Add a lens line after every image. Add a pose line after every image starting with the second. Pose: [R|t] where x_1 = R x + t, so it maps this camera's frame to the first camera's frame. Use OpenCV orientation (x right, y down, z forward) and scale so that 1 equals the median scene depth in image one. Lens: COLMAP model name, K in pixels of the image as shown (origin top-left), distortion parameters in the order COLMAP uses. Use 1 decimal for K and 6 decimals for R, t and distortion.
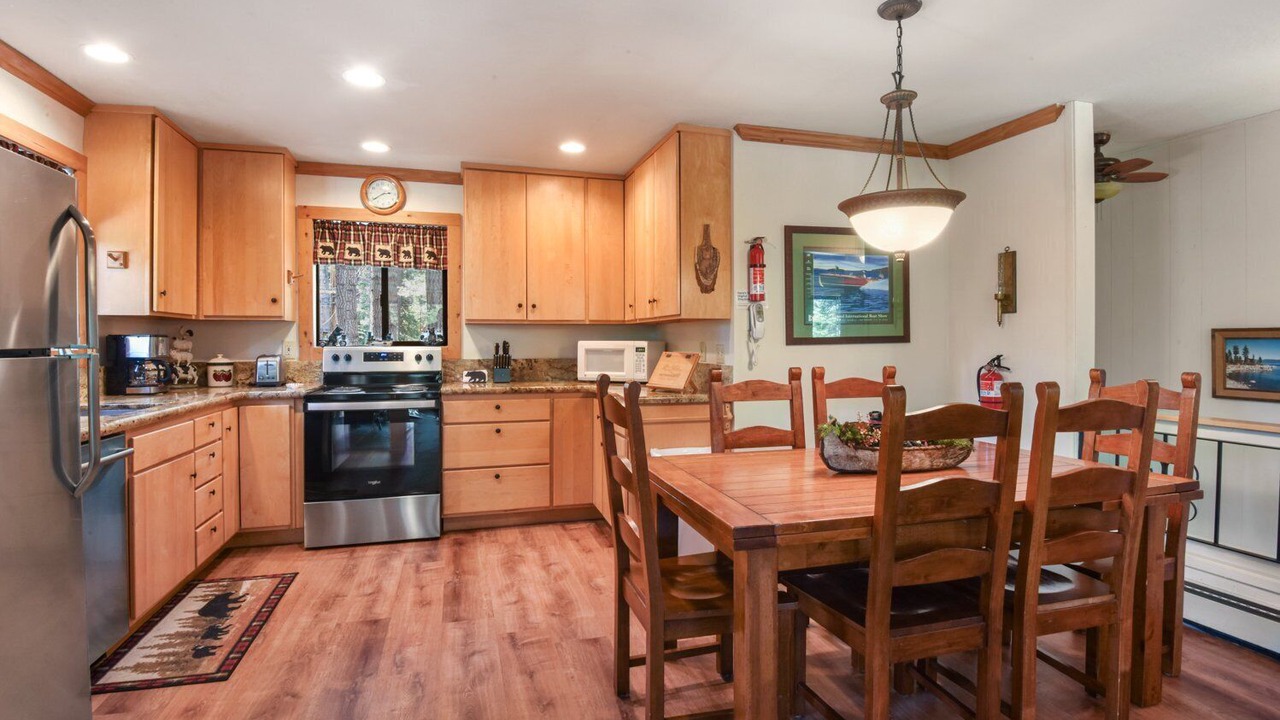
lens RADIAL K [[651.2, 0, 647.7], [0, 651.2, 352.3], [0, 0, 1]] dist [-0.012841, -0.006424]
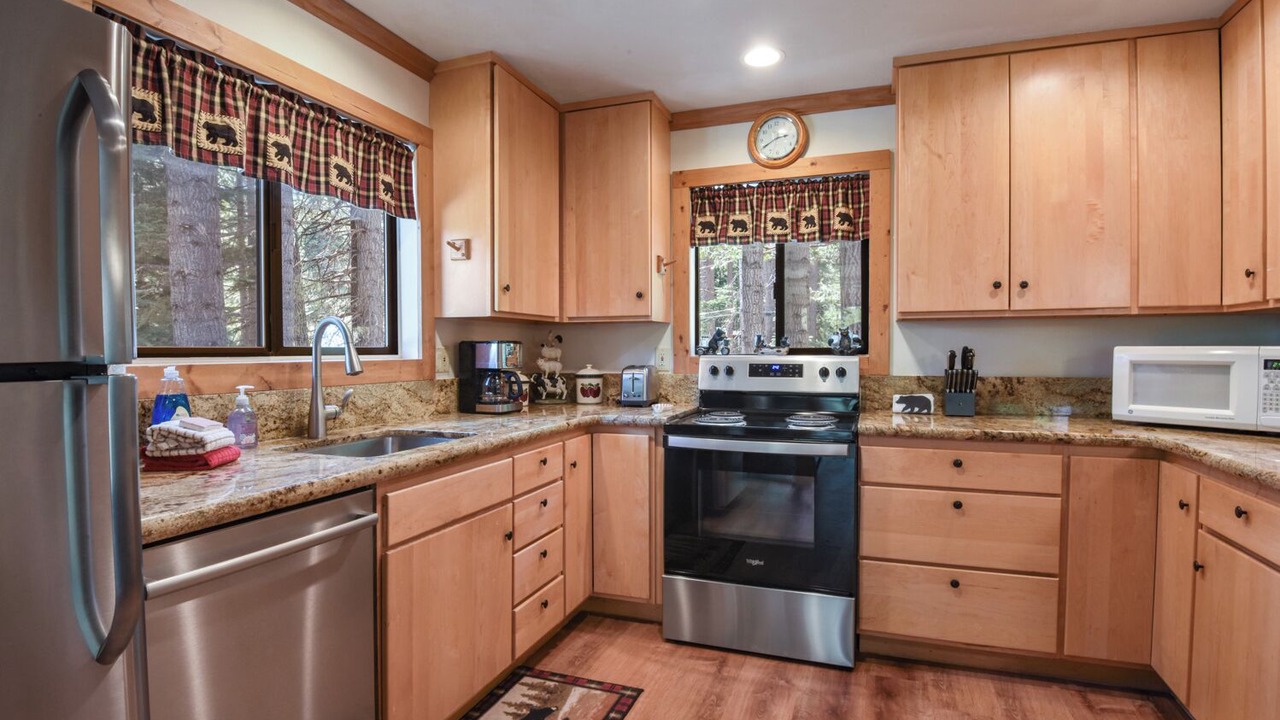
lens RADIAL K [[651.2, 0, 643.8], [0, 651.2, 359.9], [0, 0, 1]] dist [-0.012841, -0.006424]
pose [[0.808832, 0.007456, -0.587993, -0.119034], [-0.006704, 0.999972, 0.003458, -0.006139], [0.588002, 0.001145, 0.808859, 0.378443]]
